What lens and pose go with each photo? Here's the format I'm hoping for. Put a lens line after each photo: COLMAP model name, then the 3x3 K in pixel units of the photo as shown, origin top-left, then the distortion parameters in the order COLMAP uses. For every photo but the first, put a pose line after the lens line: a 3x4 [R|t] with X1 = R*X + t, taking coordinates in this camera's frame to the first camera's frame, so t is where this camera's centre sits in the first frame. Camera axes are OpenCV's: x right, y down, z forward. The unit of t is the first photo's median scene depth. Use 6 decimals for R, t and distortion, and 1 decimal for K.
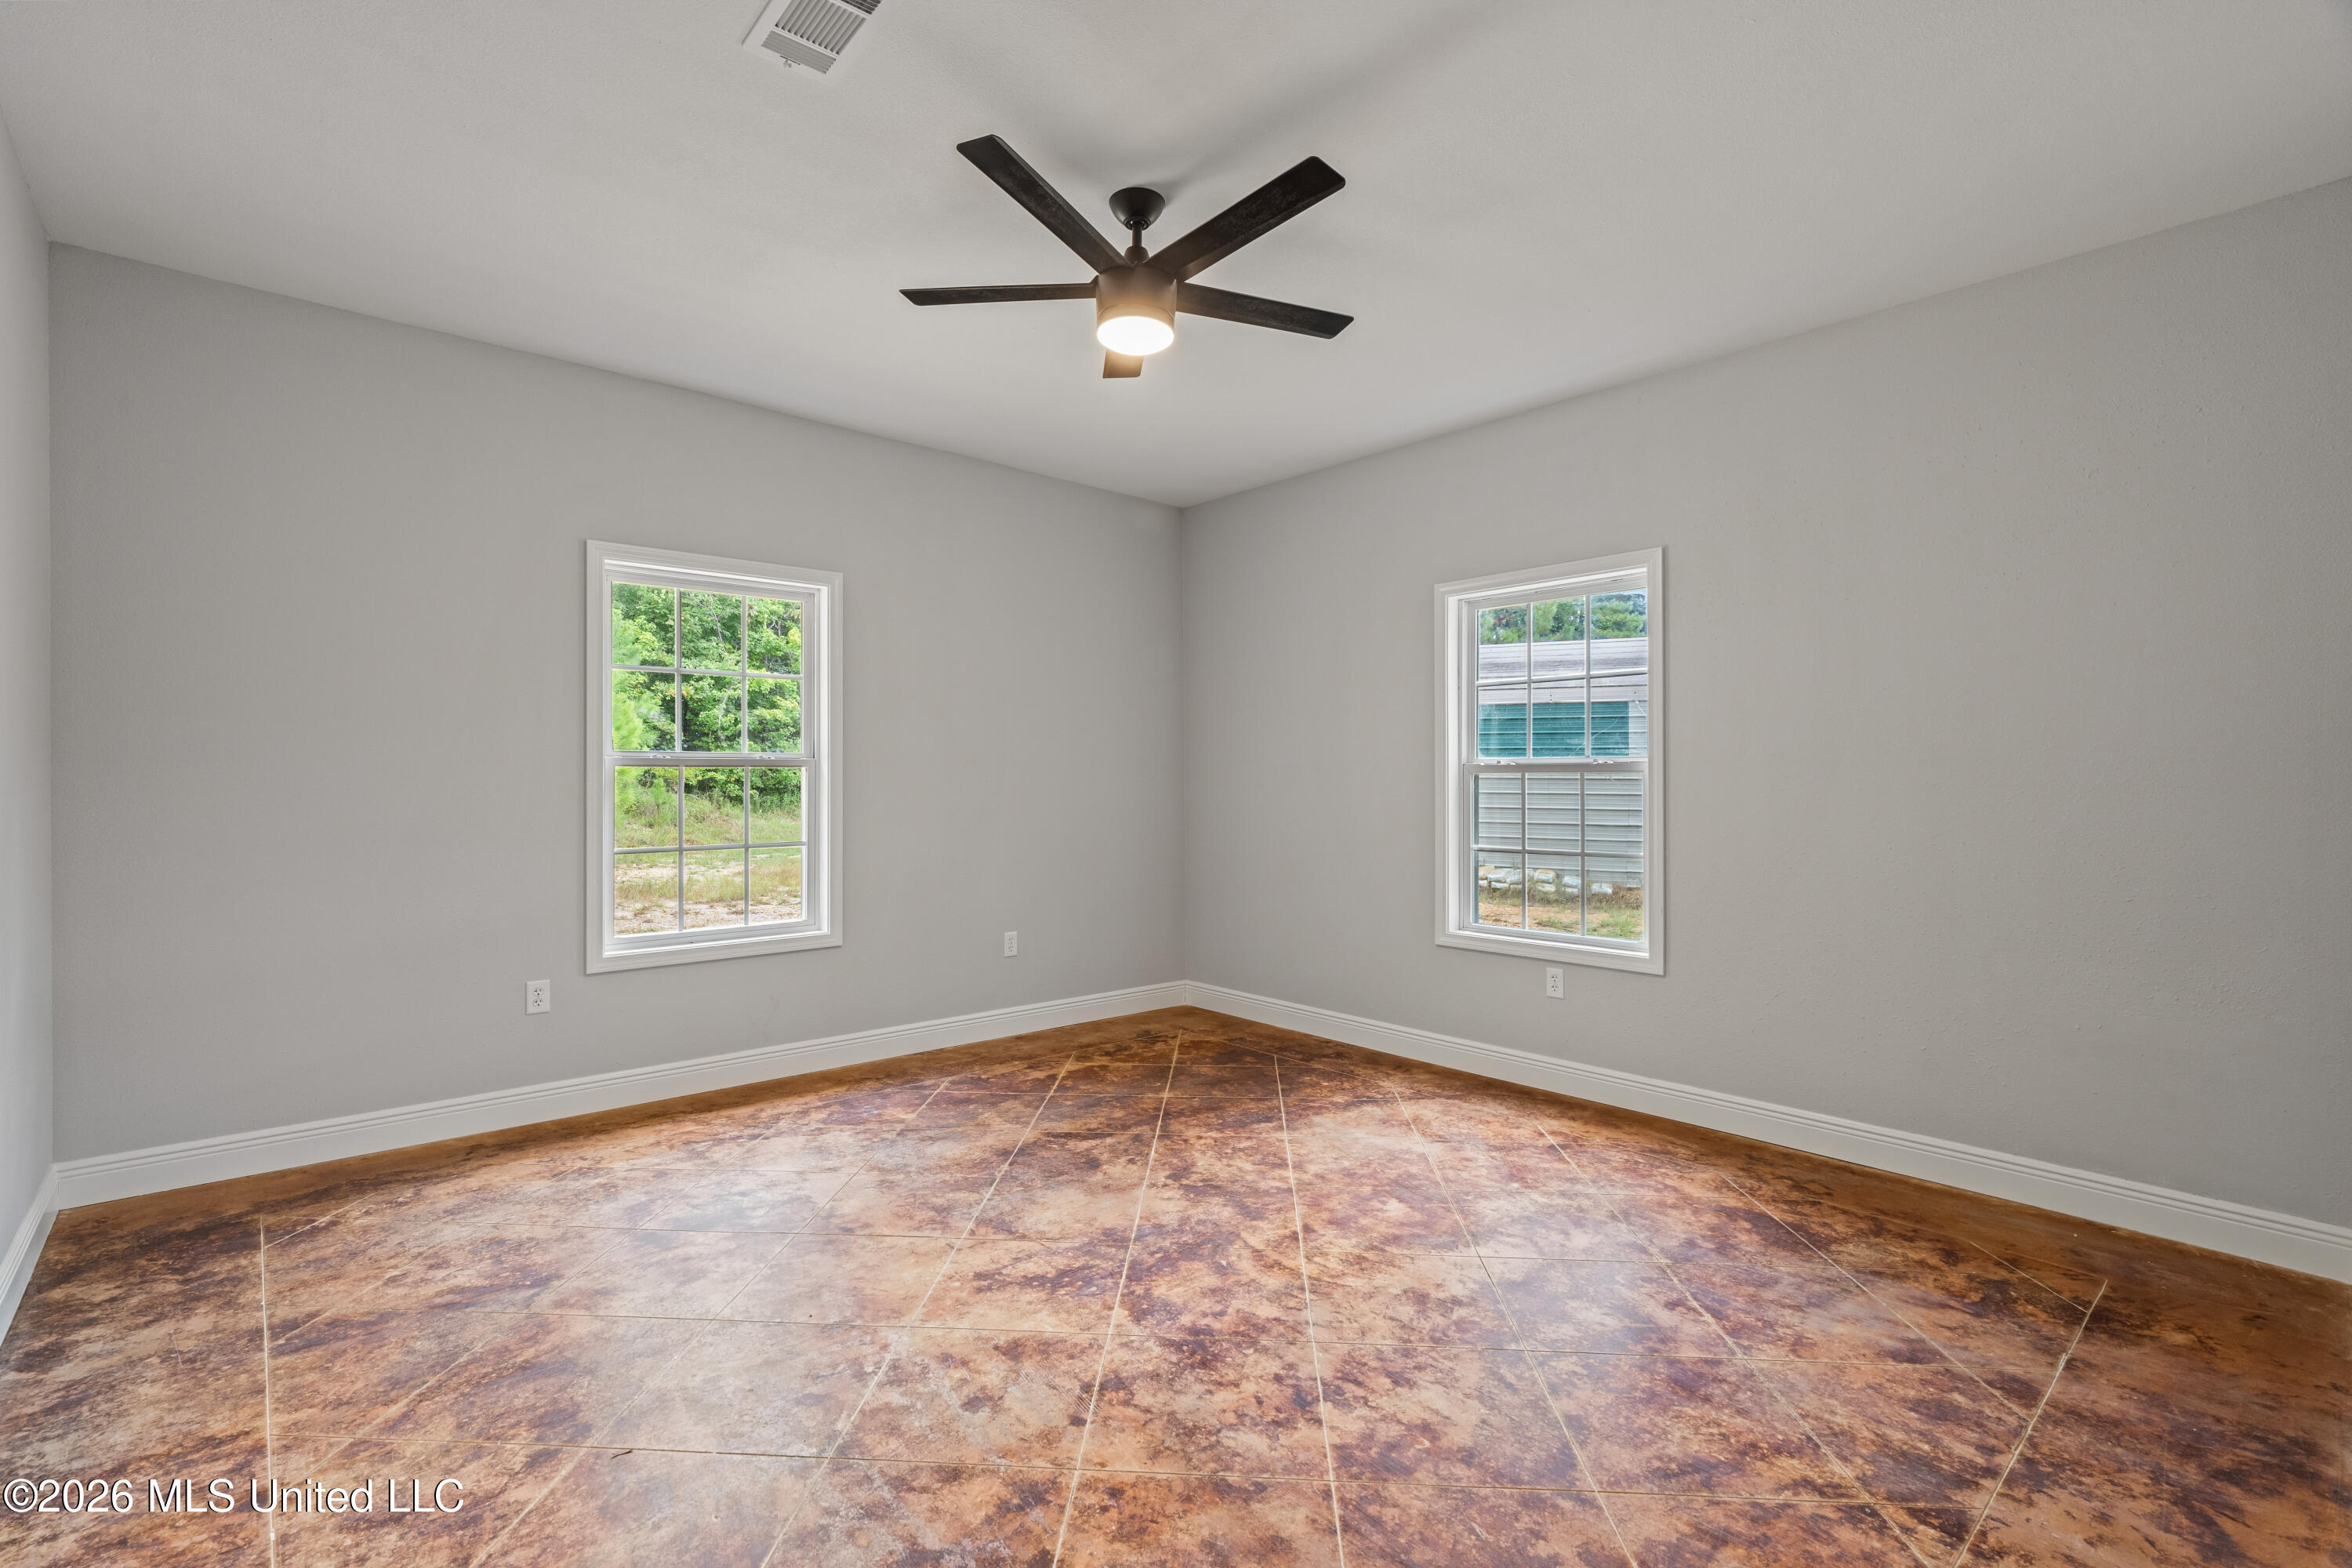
lens RADIAL K [[1056.3, 0, 1181.3], [0, 1056.3, 785.4], [0, 0, 1]] dist [-0.005520, 0.001191]
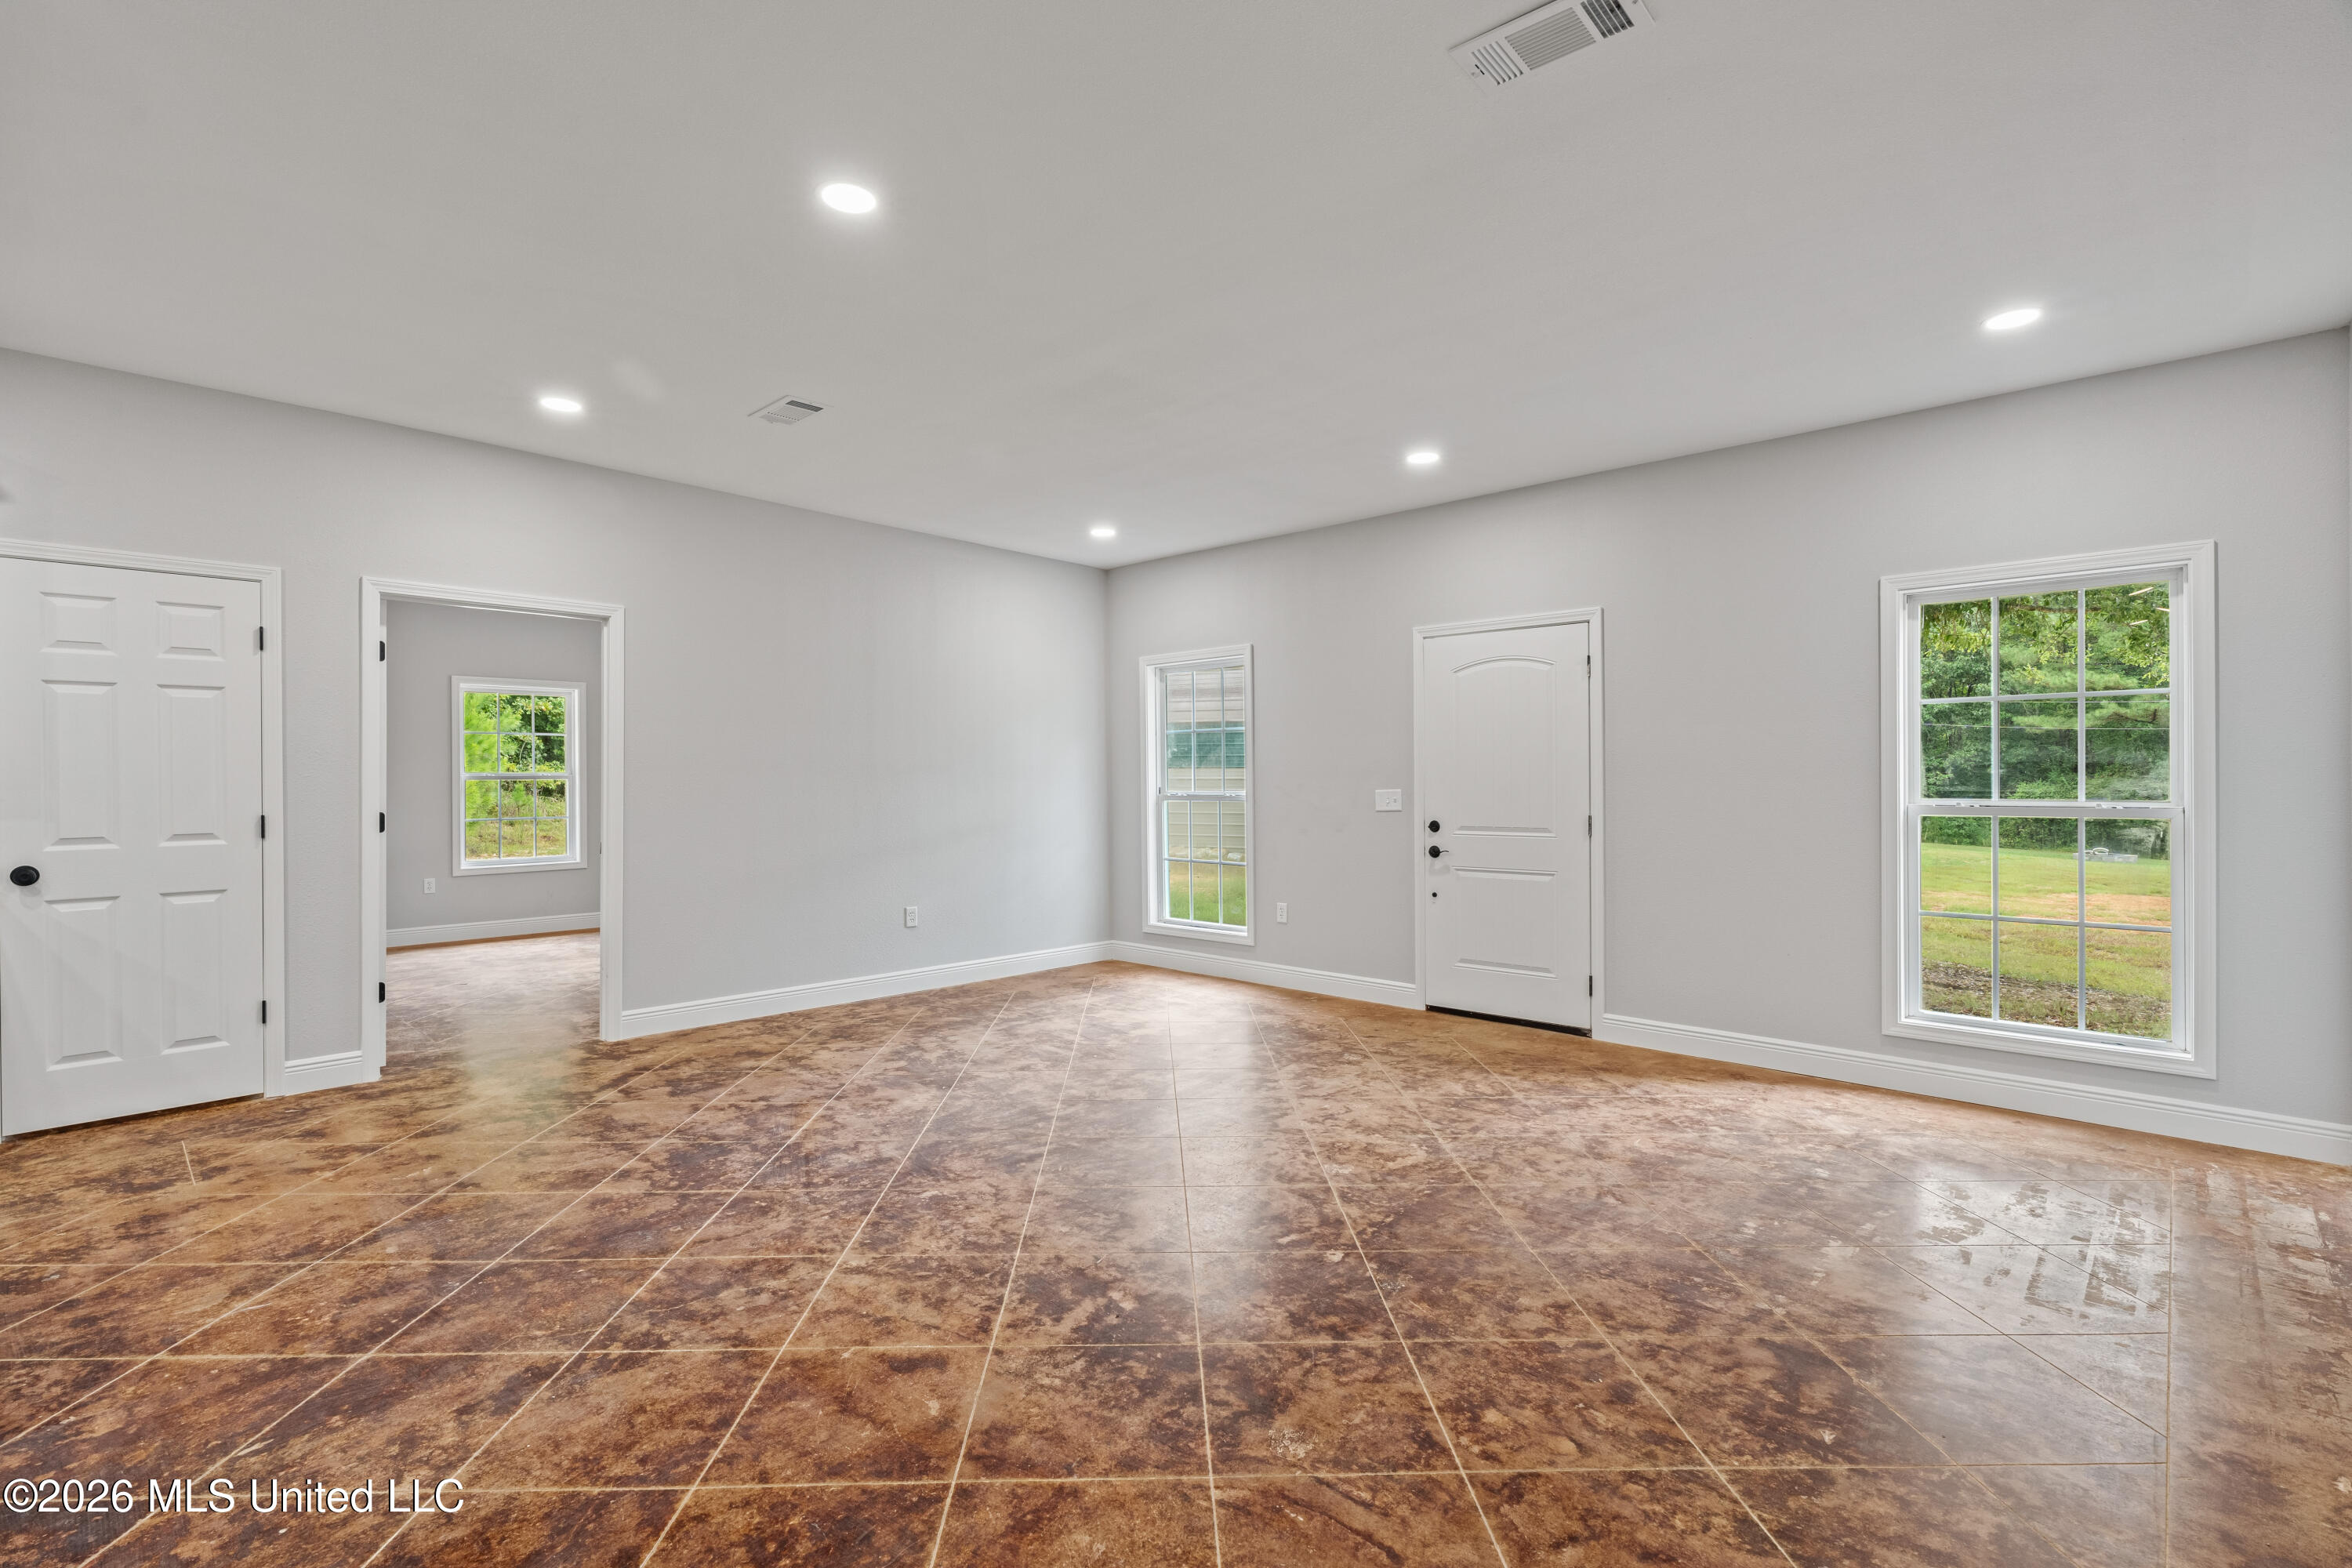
lens RADIAL K [[1056.3, 0, 1158.6], [0, 1056.3, 783.9], [0, 0, 1]] dist [-0.005520, 0.001191]
pose [[0.997076, -0.007391, 0.076056, 0.118465], [0.007479, 0.999972, -0.000873, 0.000214], [-0.076047, 0.001439, 0.997103, -0.209192]]
